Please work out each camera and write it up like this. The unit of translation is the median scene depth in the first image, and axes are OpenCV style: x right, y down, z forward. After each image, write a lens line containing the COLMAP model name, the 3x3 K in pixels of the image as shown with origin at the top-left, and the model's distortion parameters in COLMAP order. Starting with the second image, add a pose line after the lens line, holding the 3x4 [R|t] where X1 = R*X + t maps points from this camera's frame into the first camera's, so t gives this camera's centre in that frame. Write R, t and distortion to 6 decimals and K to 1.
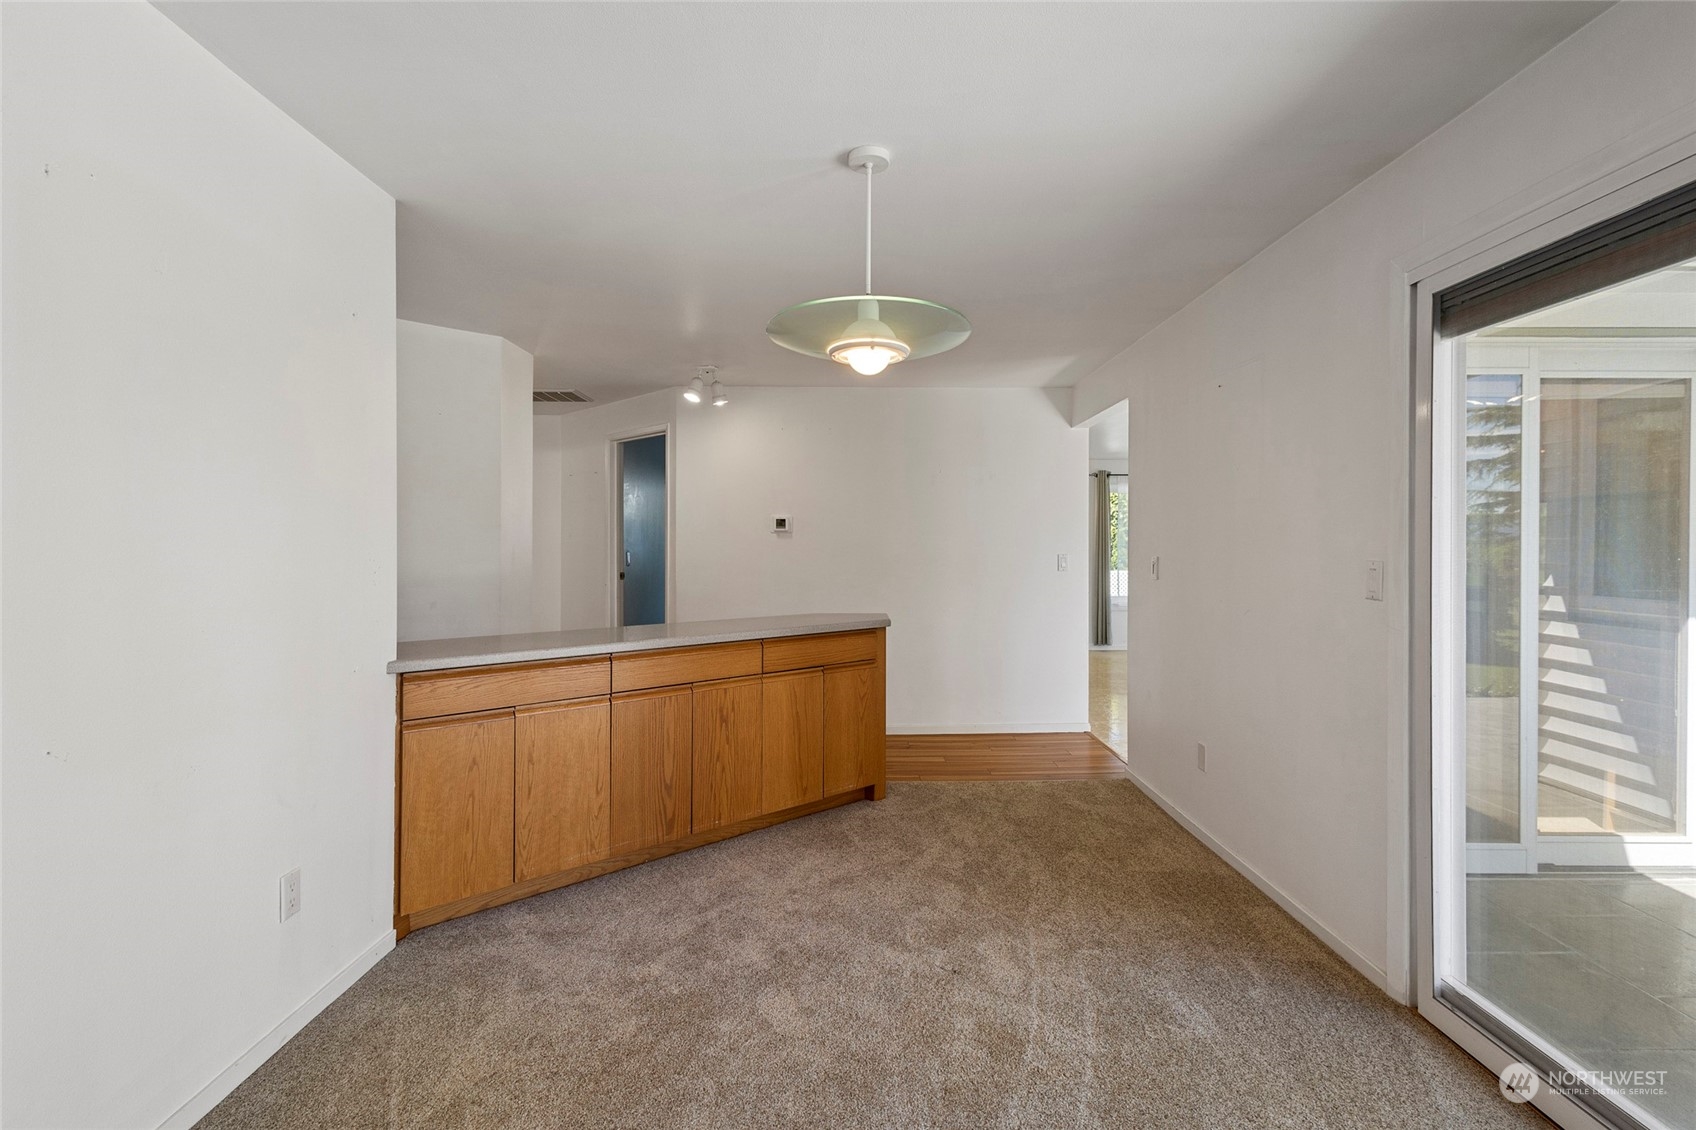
lens RADIAL K [[783.7, 0, 843.6], [0, 783.7, 555.9], [0, 0, 1]] dist [0.011306, -0.003989]
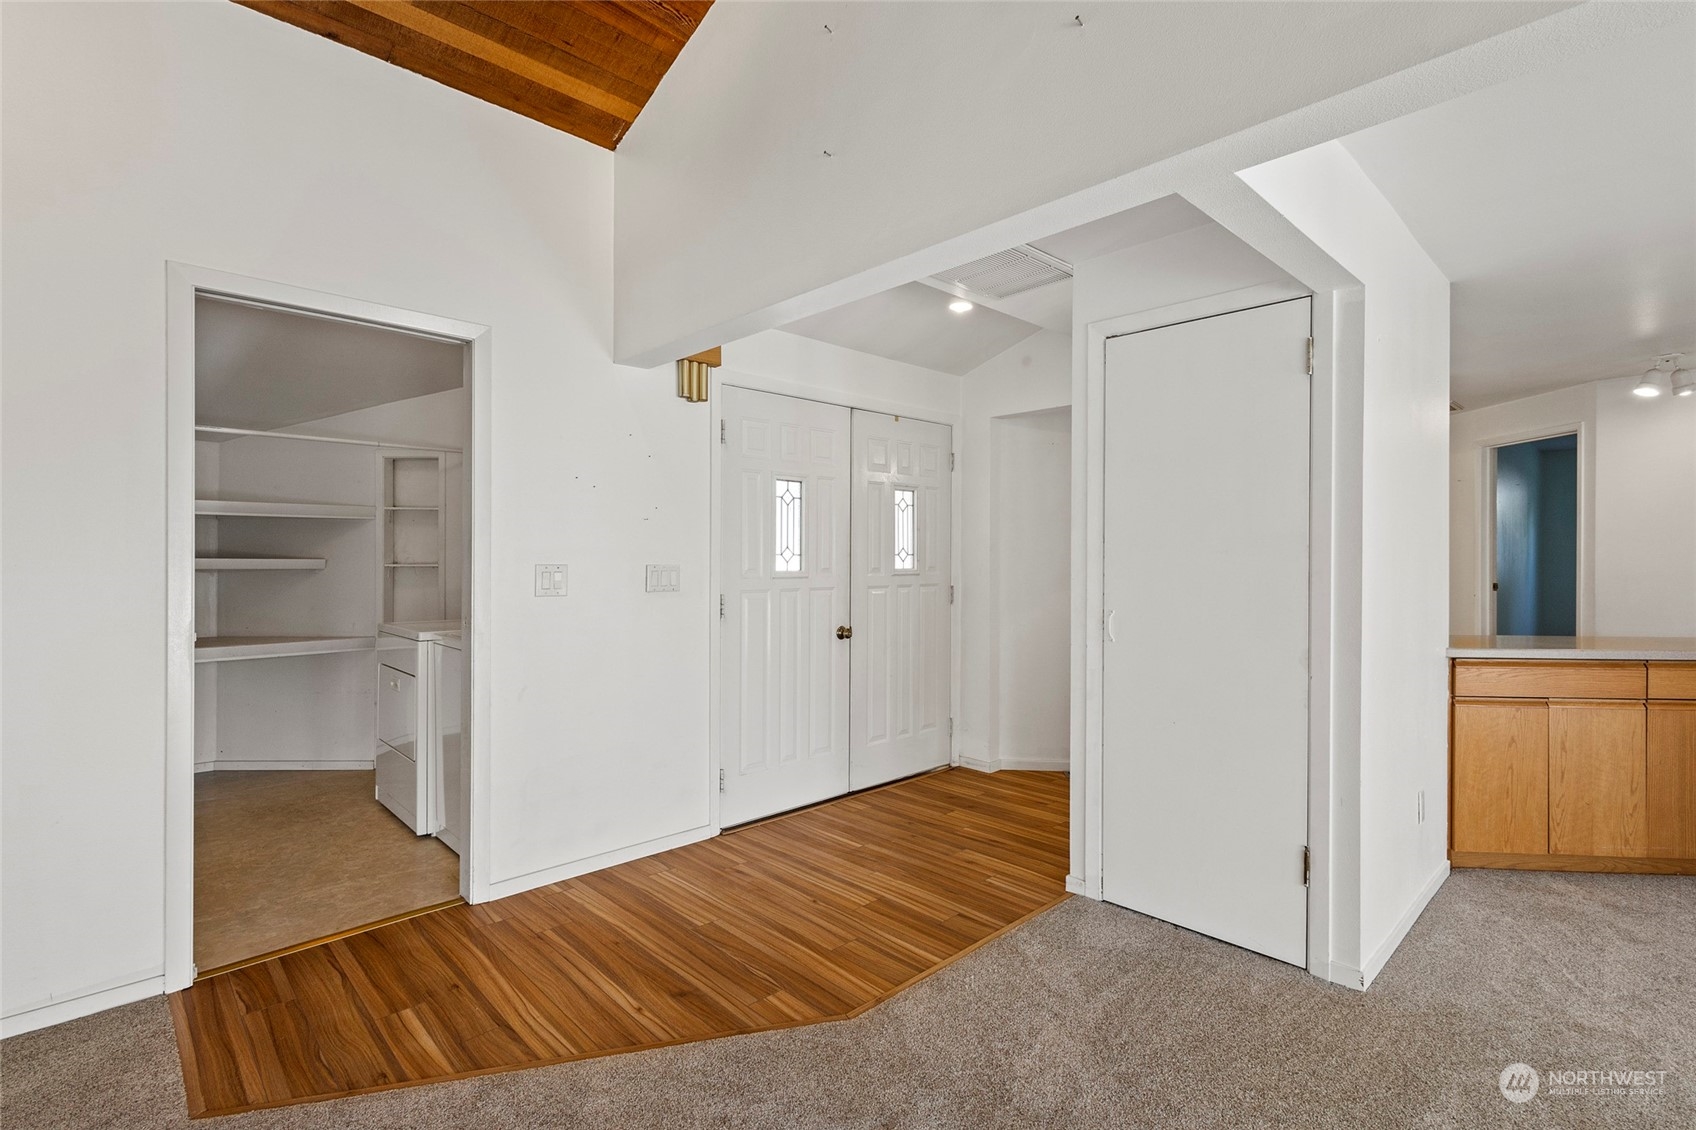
lens RADIAL K [[783.7, 0, 843.7], [0, 783.7, 559.6], [0, 0, 1]] dist [0.011306, -0.003989]
pose [[0.689943, 0.002576, -0.723860, -0.298818], [-0.006682, 0.999974, -0.002810, 0.002047], [0.723833, 0.006776, 0.689942, -0.527388]]
